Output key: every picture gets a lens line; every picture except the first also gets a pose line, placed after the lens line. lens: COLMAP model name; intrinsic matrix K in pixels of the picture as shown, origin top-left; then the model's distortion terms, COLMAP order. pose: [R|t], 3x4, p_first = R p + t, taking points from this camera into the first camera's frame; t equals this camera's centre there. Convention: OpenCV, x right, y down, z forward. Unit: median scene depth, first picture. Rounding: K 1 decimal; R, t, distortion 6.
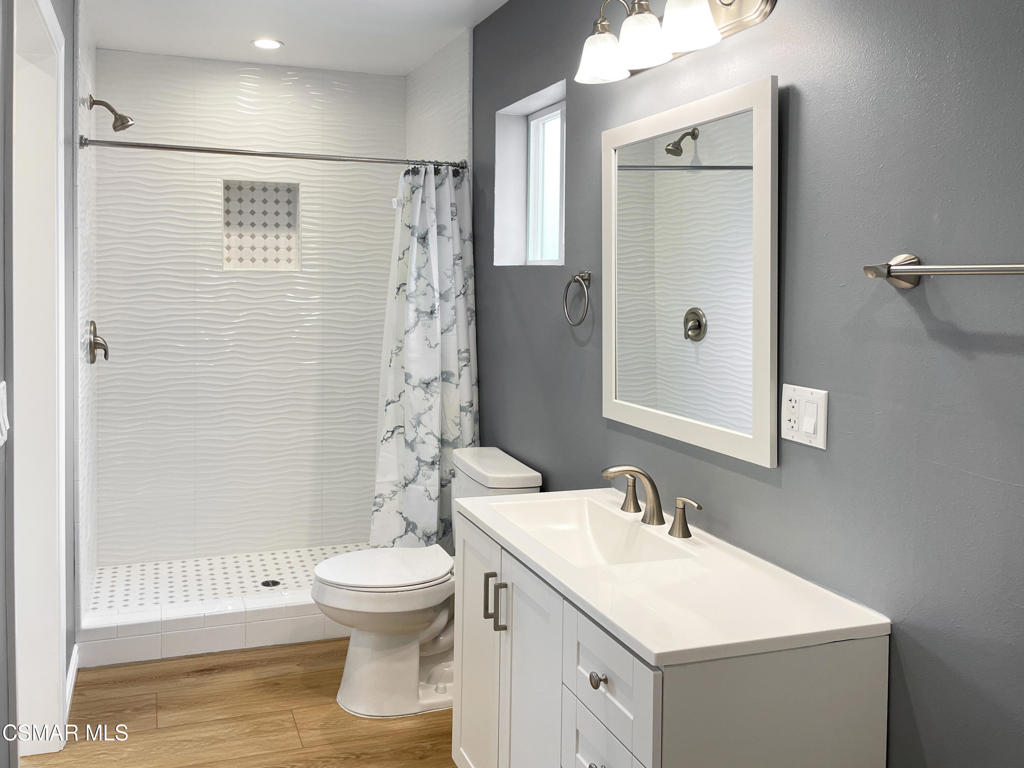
lens RADIAL K [[956.7, 0, 512.3], [0, 956.7, 381.5], [0, 0, 1]] dist [0.010661, 0.000000]
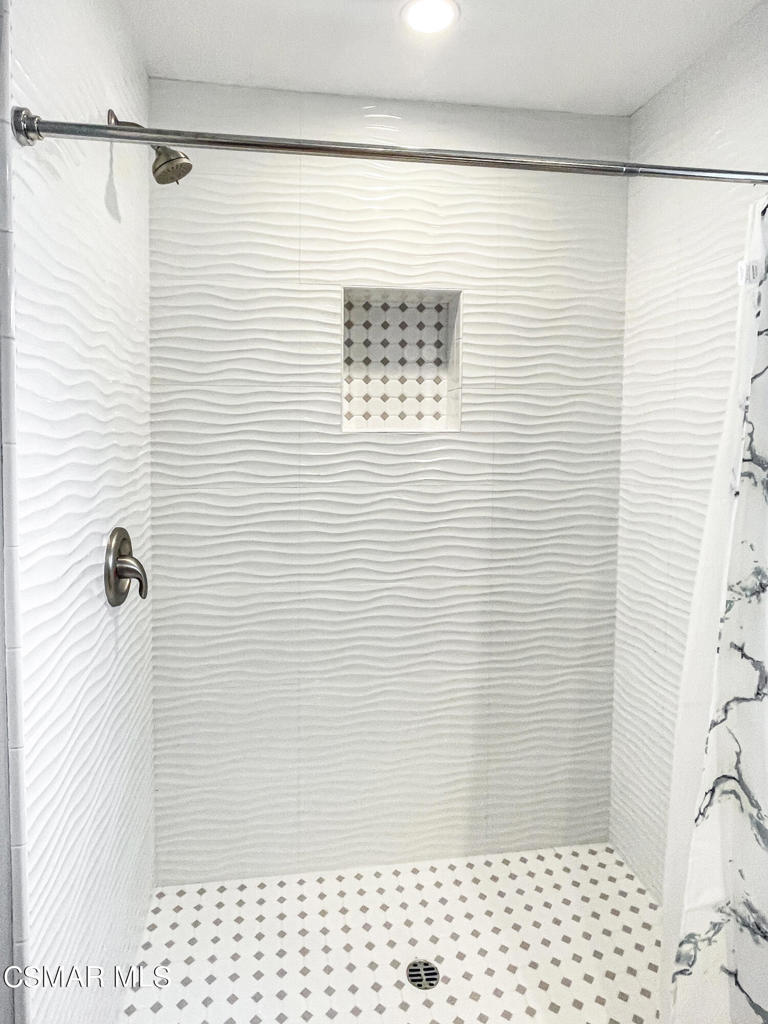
lens RADIAL K [[533.9, 0, 387.1], [0, 533.9, 513.4], [0, 0, 1]] dist [-0.029727, -0.000401]
pose [[0.983434, 0.015362, -0.180616, -0.202721], [-0.008288, 0.999171, 0.039858, -0.074568], [0.181079, -0.037701, 0.982746, 0.639172]]
